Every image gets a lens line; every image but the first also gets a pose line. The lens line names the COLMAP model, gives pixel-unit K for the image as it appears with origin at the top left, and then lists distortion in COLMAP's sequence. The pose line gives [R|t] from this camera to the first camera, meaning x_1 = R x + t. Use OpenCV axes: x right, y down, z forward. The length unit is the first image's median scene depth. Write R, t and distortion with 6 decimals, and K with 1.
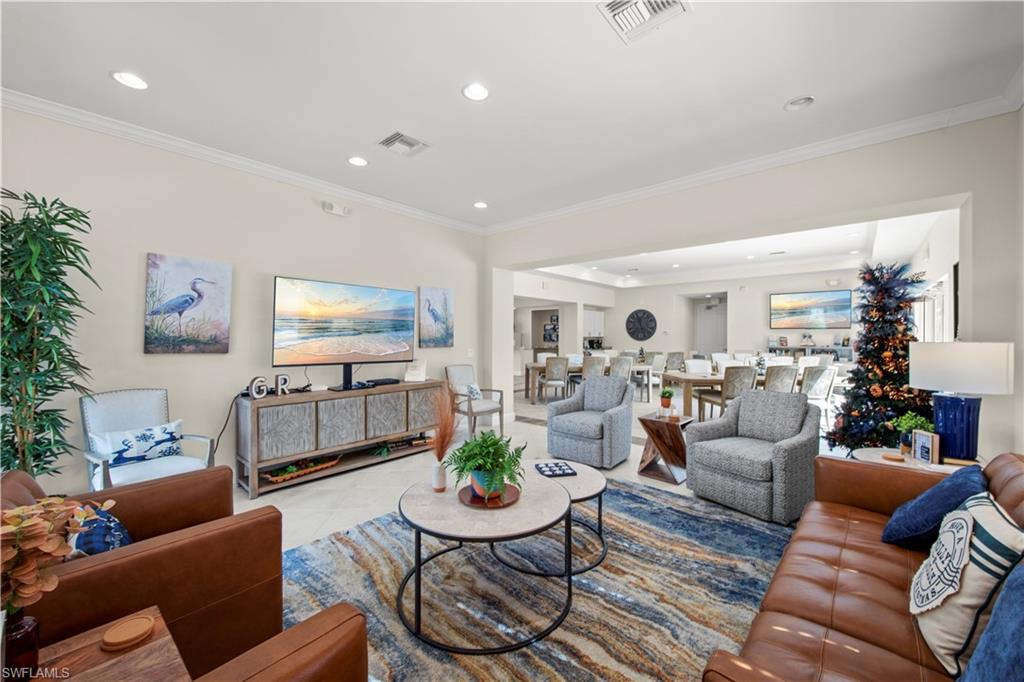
lens RADIAL K [[396.1, 0, 505.7], [0, 396.1, 339.7], [0, 0, 1]] dist [0.010499, -0.001865]
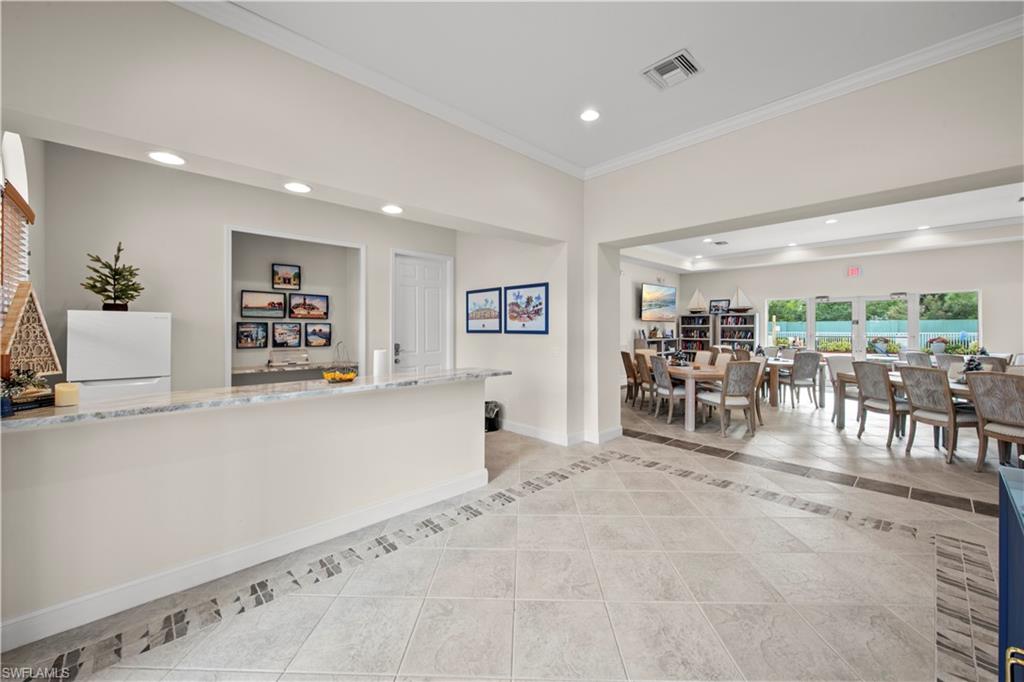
lens RADIAL K [[396.1, 0, 515.7], [0, 396.1, 326.6], [0, 0, 1]] dist [0.010499, -0.001865]
pose [[0.081401, -0.003466, 0.996675, -0.750428], [0.012438, 0.999920, 0.002462, -0.039510], [-0.996604, 0.012196, 0.081438, 3.177272]]
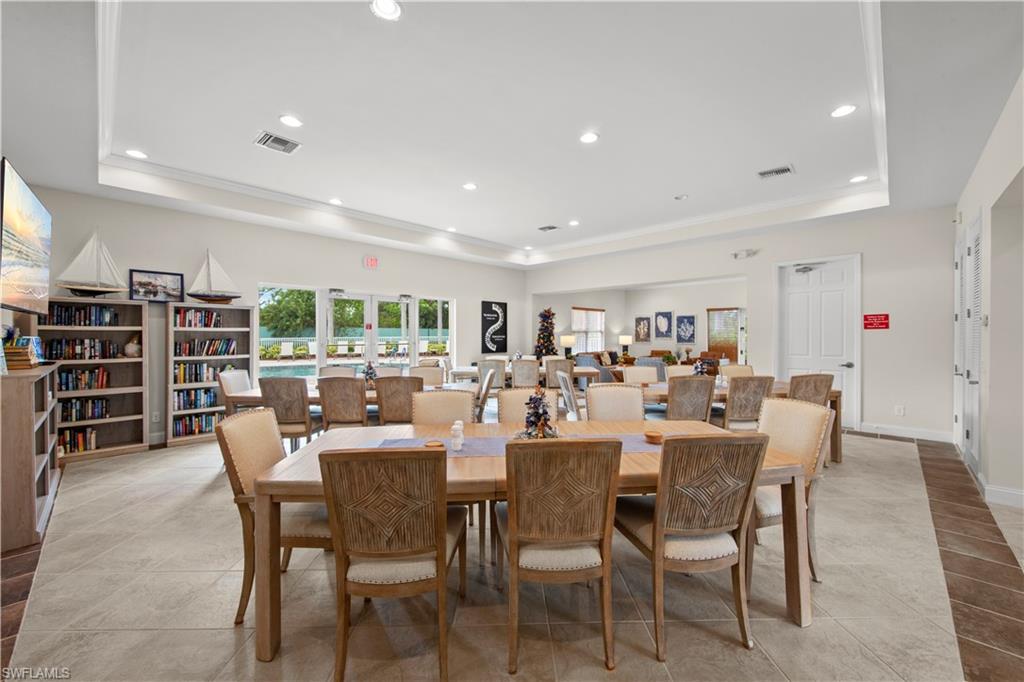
lens RADIAL K [[396.1, 0, 515.5], [0, 396.1, 334.7], [0, 0, 1]] dist [0.010499, -0.001865]
pose [[-0.999264, -0.007549, 0.037616, 0.894549], [-0.007102, 0.999903, 0.012000, -0.024895], [-0.037703, 0.011724, -0.999220, 3.197081]]
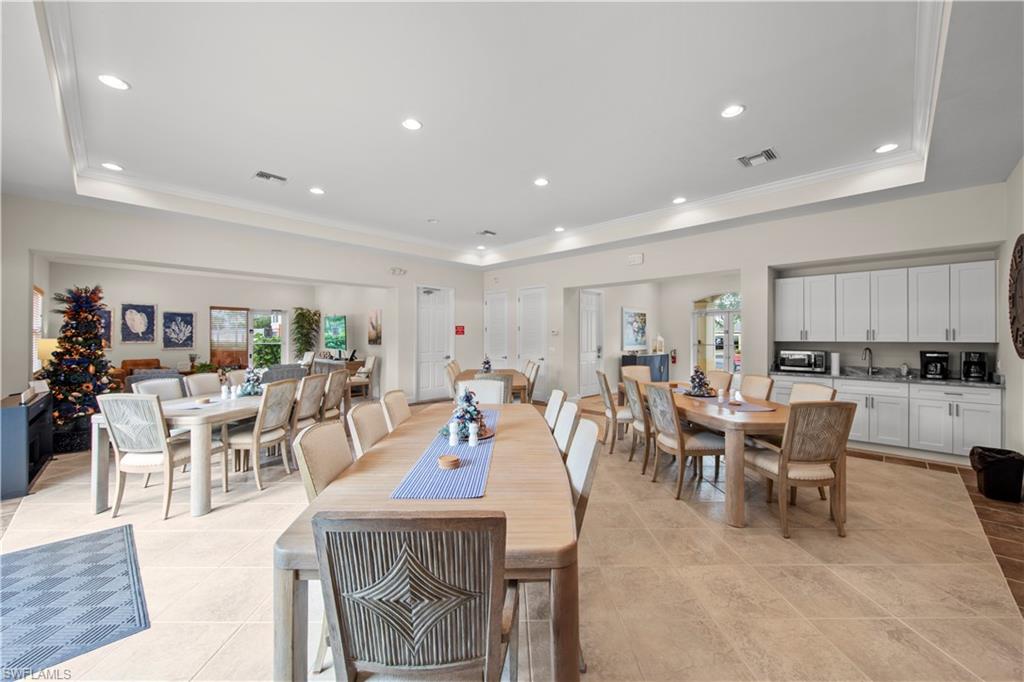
lens RADIAL K [[396.1, 0, 507.7], [0, 396.1, 339.2], [0, 0, 1]] dist [0.010499, -0.001865]
pose [[-0.056258, -0.004294, -0.998407, 1.946479], [-0.015566, 0.999873, -0.003423, -0.007312], [0.998295, 0.015349, -0.056317, 2.197458]]
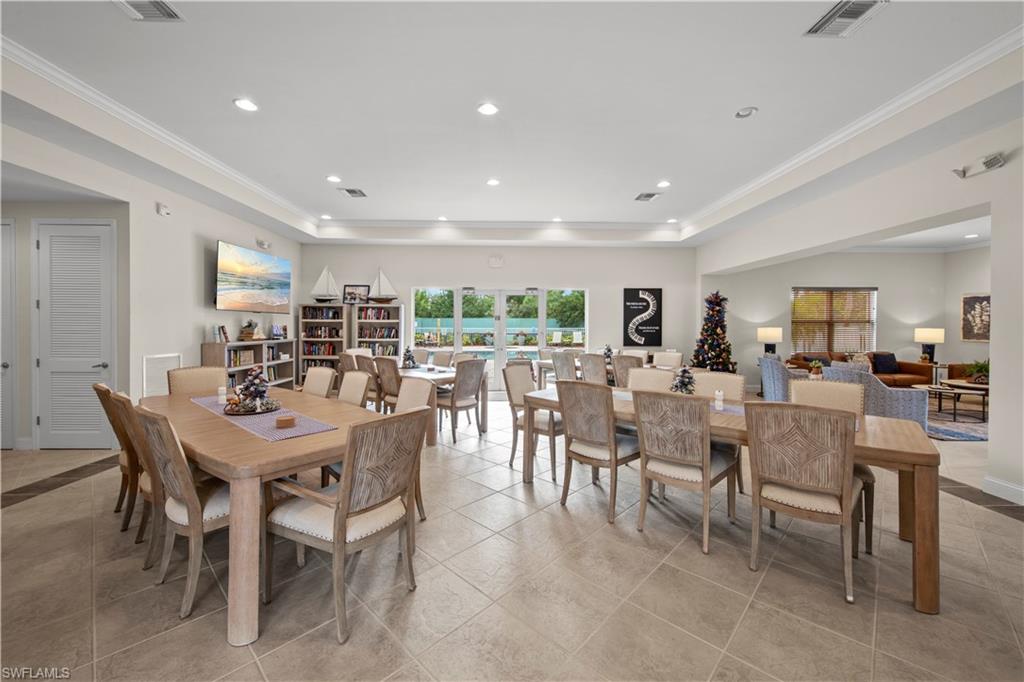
lens RADIAL K [[396.1, 0, 510.1], [0, 396.1, 328.4], [0, 0, 1]] dist [0.010499, -0.001865]
pose [[-0.679404, -0.017058, 0.733566, 0.090925], [-0.000469, 0.999740, 0.022813, -0.027670], [-0.733764, 0.015156, -0.679235, 2.794581]]
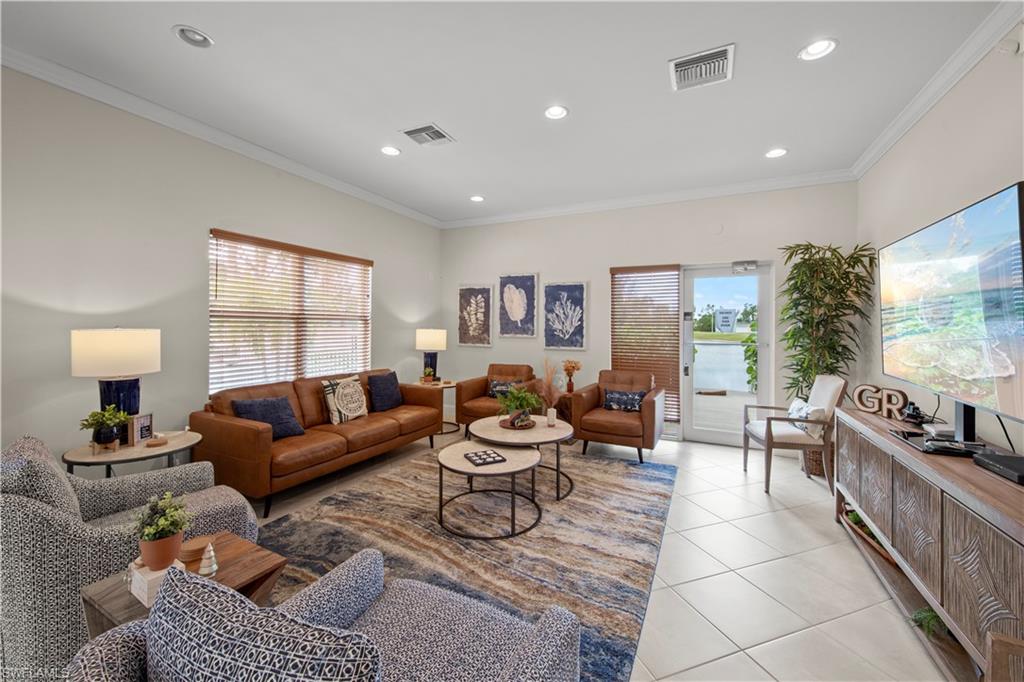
lens RADIAL K [[396.1, 0, 522.4], [0, 396.1, 326.8], [0, 0, 1]] dist [0.010499, -0.001865]
pose [[-0.957664, -0.014907, -0.287502, 0.221777], [-0.018230, 0.999794, 0.008884, -0.011090], [0.287310, 0.013749, -0.957739, 1.343037]]
